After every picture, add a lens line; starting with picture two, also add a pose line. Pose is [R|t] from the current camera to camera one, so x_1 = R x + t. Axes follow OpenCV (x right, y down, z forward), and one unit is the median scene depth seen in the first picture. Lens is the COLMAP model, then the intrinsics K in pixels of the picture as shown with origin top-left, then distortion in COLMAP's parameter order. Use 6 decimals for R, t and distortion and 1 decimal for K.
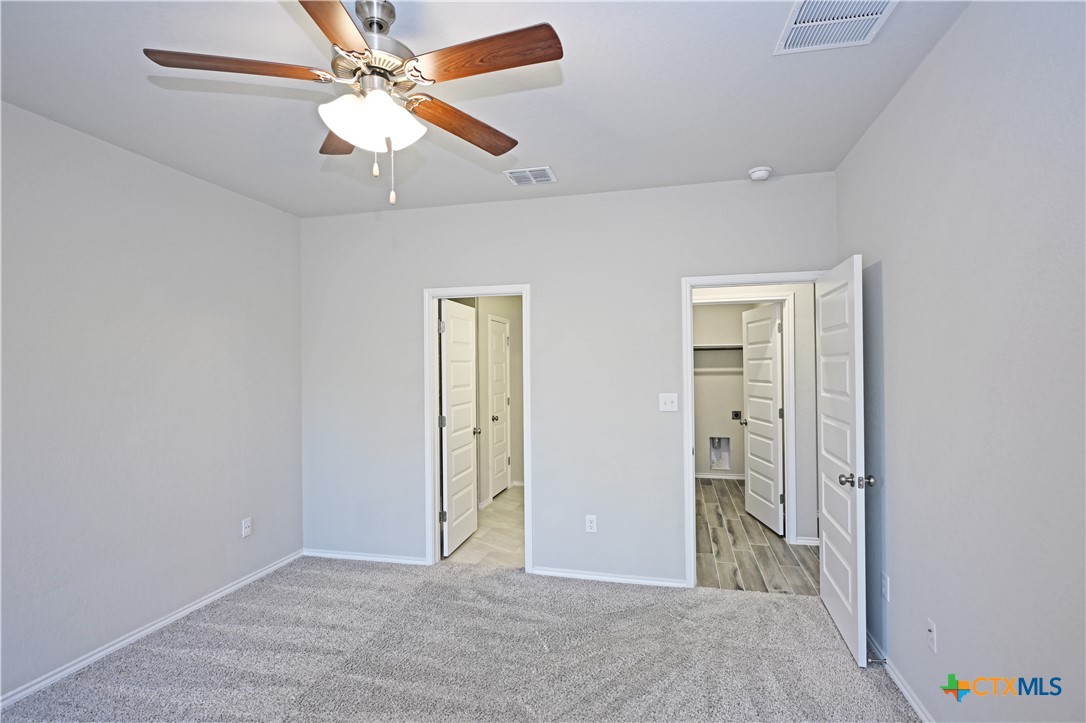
lens RADIAL K [[537.6, 0, 553.9], [0, 537.6, 366.5], [0, 0, 1]] dist [-0.004900, 0.002860]
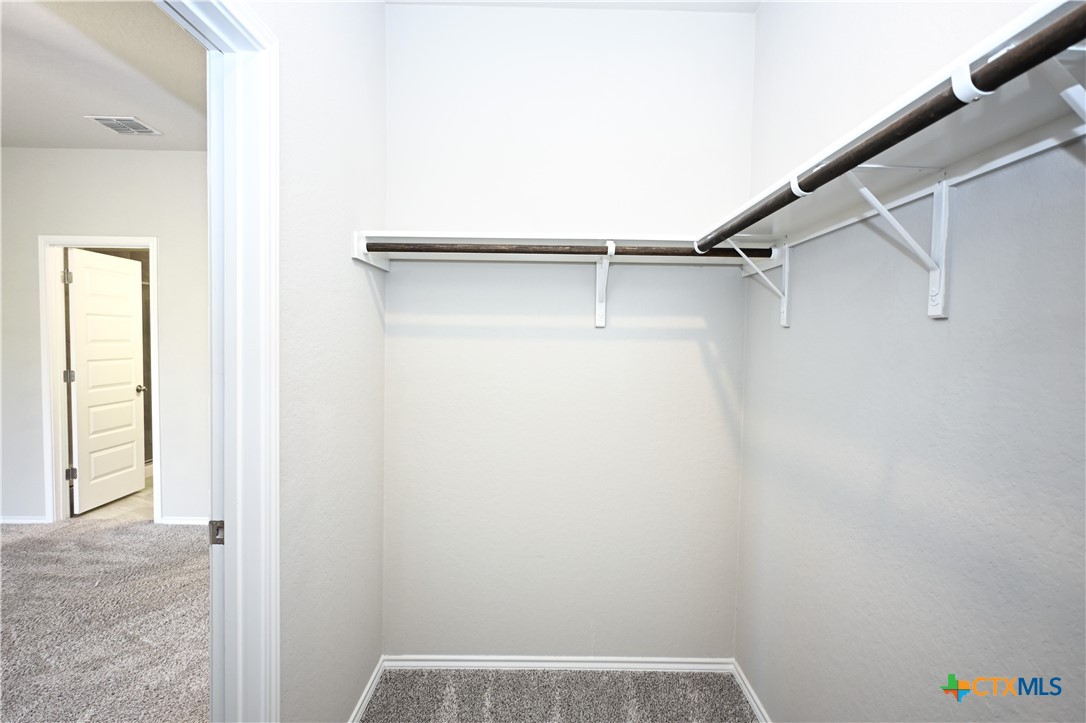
lens RADIAL K [[537.6, 0, 545.4], [0, 537.6, 364.0], [0, 0, 1]] dist [-0.004900, 0.002860]
pose [[0.969558, 0.009407, 0.244682, 0.412792], [-0.021205, 0.998733, 0.045627, 0.020281], [-0.243943, -0.049427, 0.968529, -0.149333]]
